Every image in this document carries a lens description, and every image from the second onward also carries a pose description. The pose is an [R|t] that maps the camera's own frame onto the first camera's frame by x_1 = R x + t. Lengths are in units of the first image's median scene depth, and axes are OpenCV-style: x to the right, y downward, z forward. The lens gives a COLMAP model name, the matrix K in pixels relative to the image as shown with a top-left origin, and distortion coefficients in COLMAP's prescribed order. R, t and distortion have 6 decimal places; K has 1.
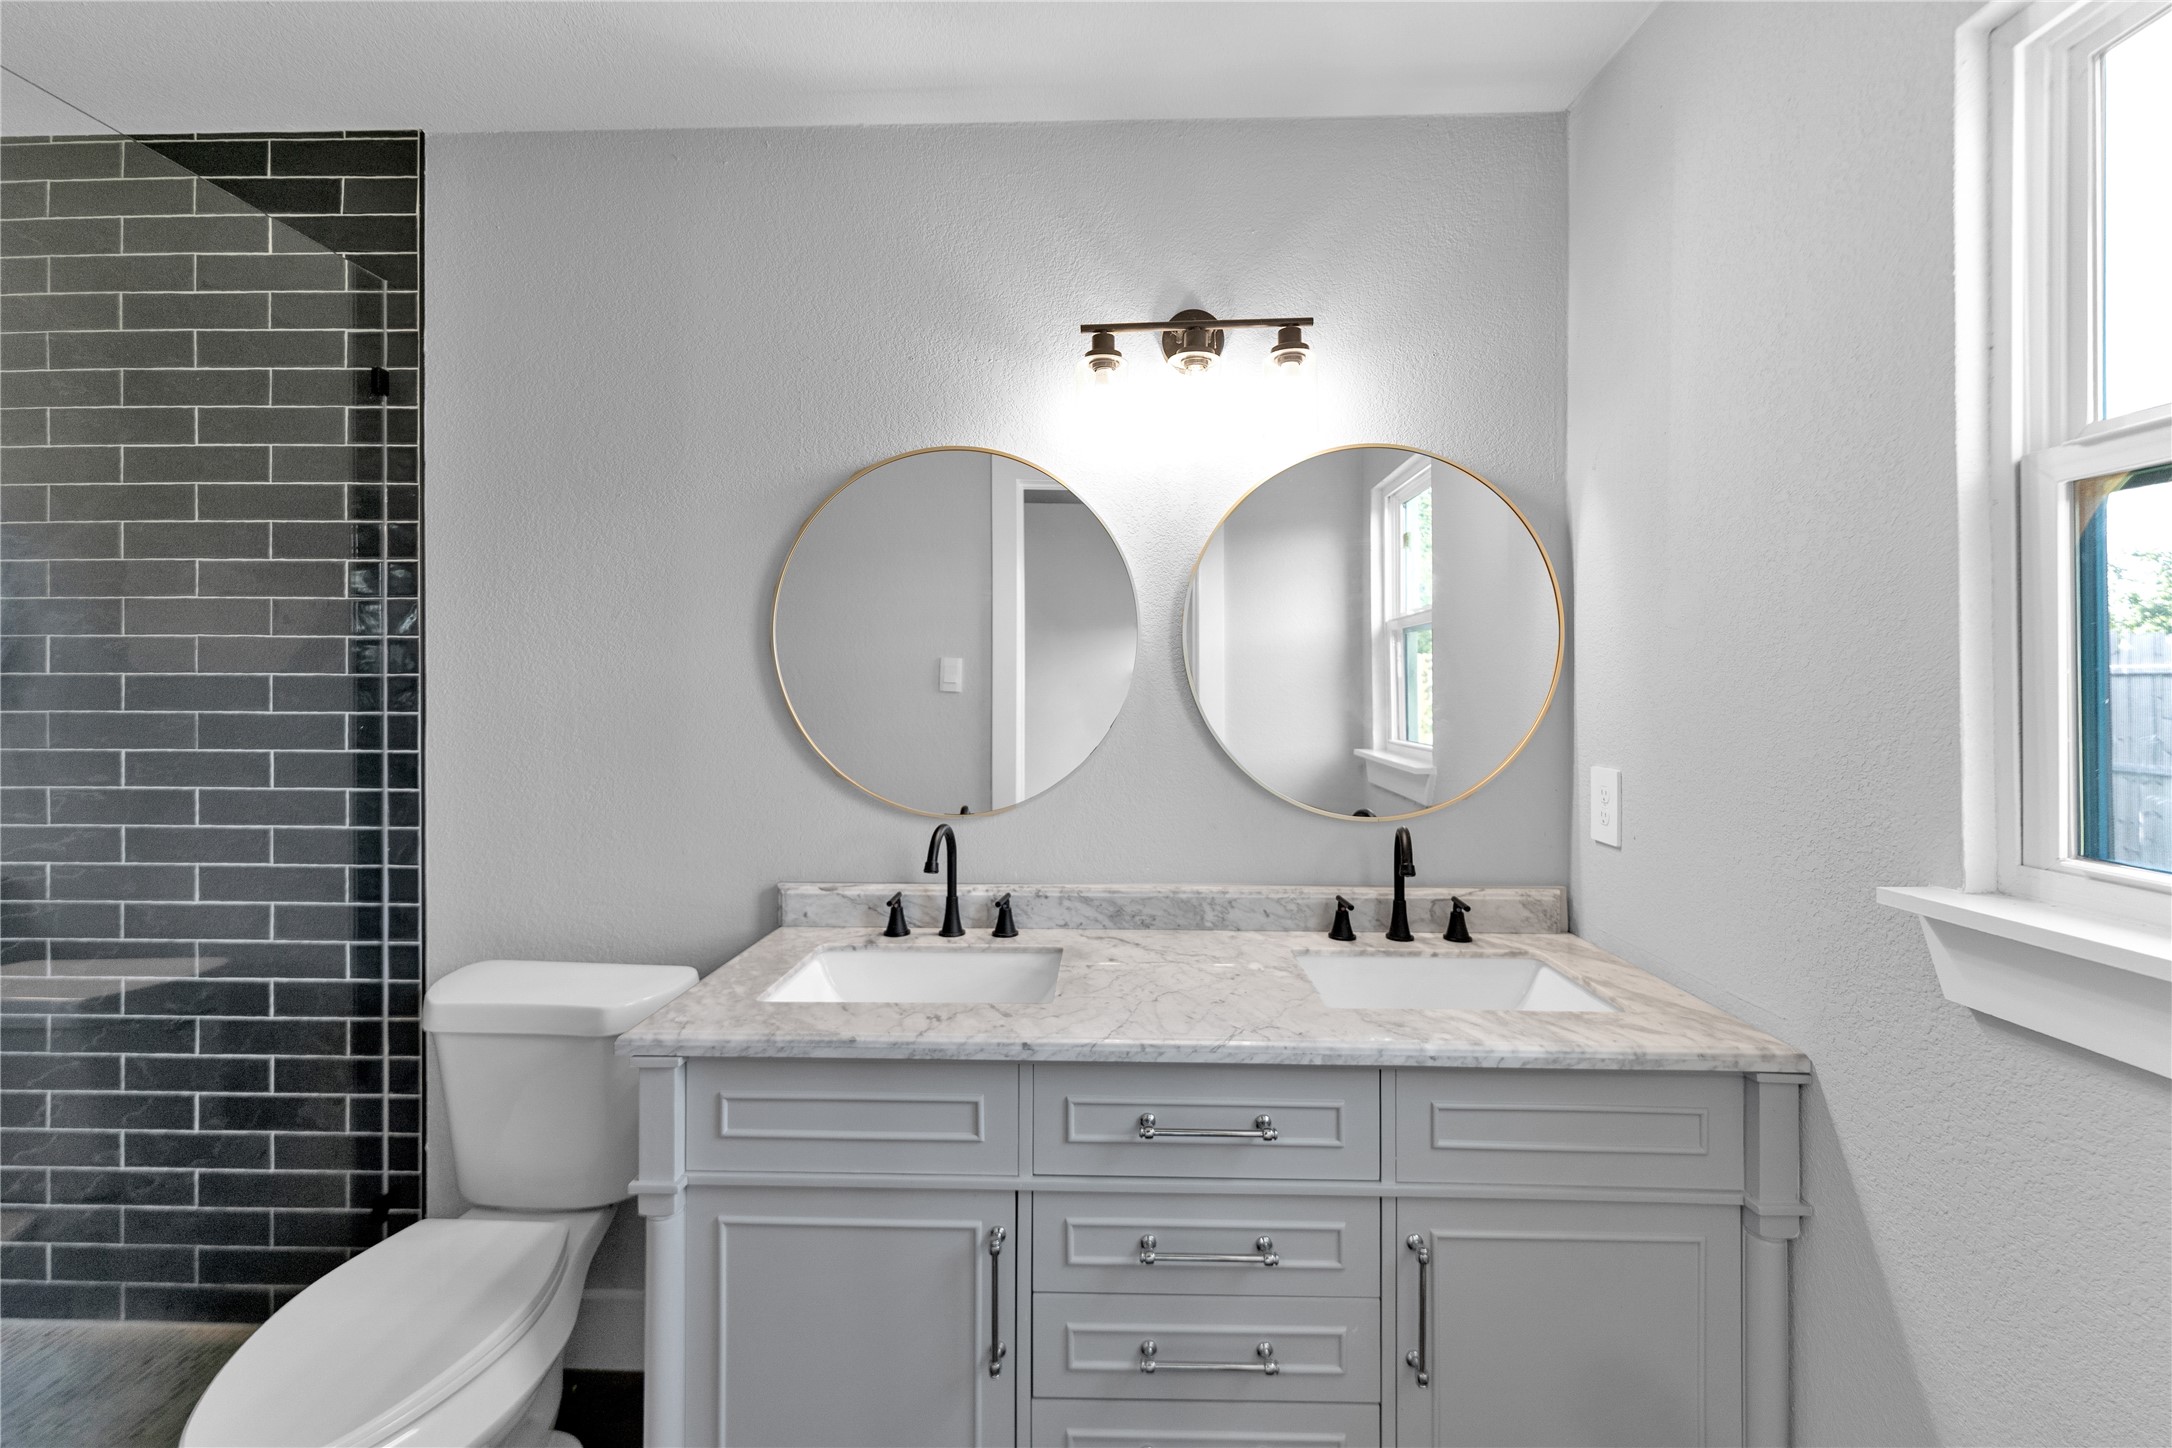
lens RADIAL K [[860.6, 0, 1085.4], [0, 860.6, 691.5], [0, 0, 1]] dist [-0.000044, 0.000003]
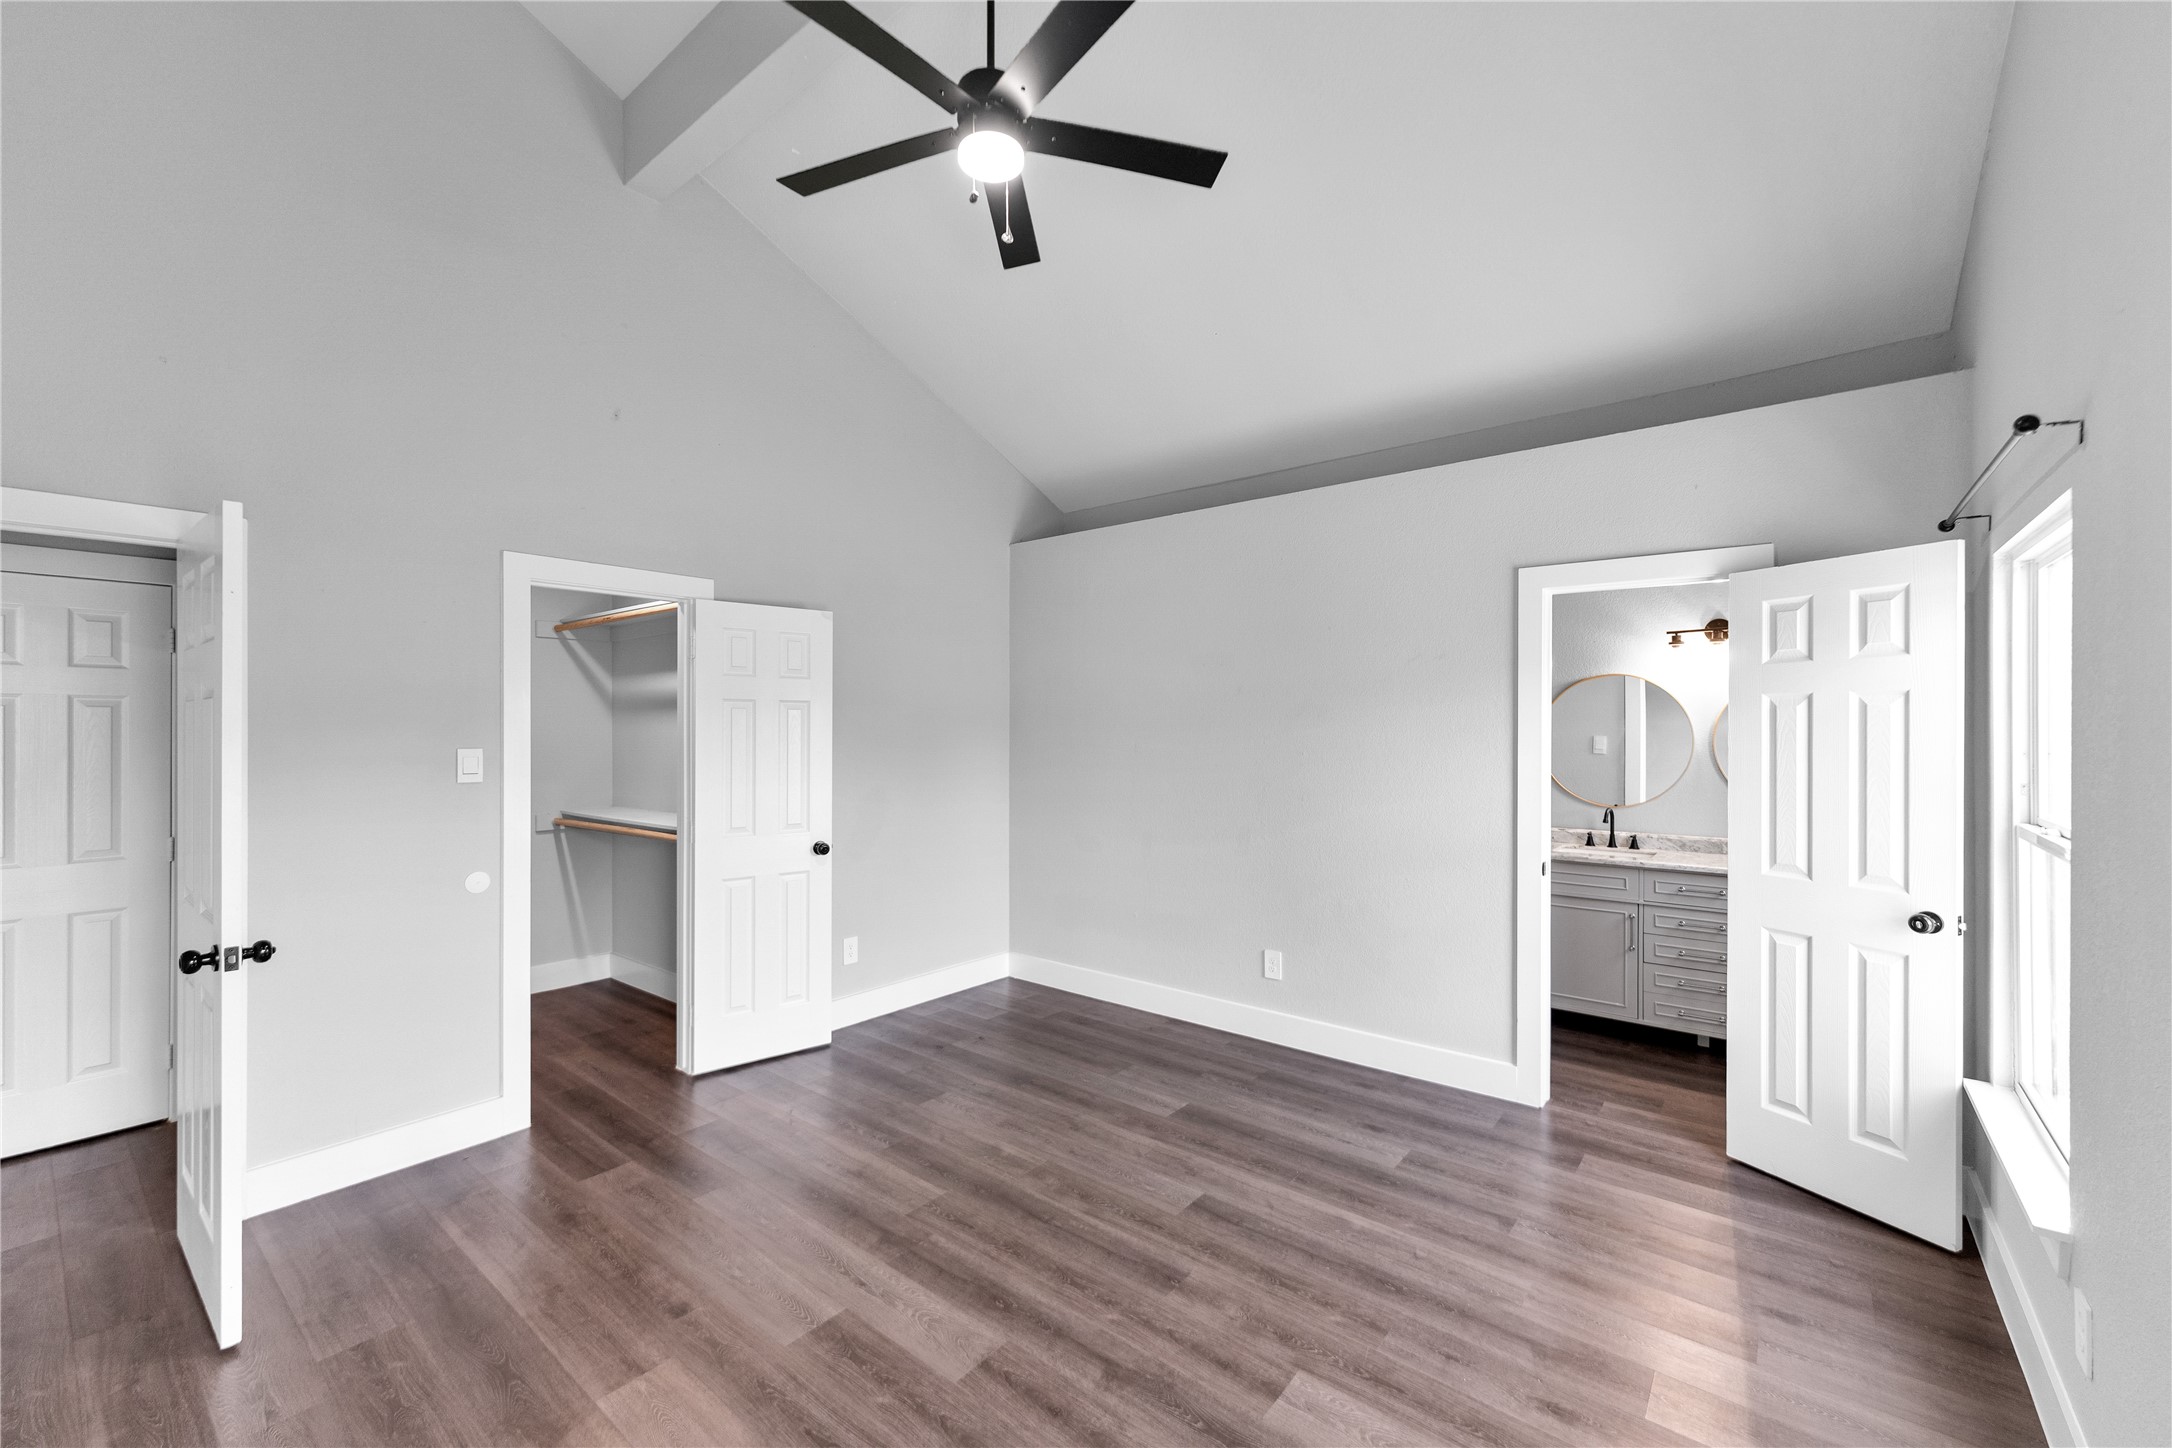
lens RADIAL K [[867.5, 0, 1086.0], [0, 867.5, 724.0], [0, 0, 1]] dist [0.001672, 0.000371]
pose [[0.795193, 0.001791, -0.606354, 0.203064], [-0.000215, 0.999996, 0.002672, -0.135624], [0.606356, -0.001995, 0.795191, -2.356972]]
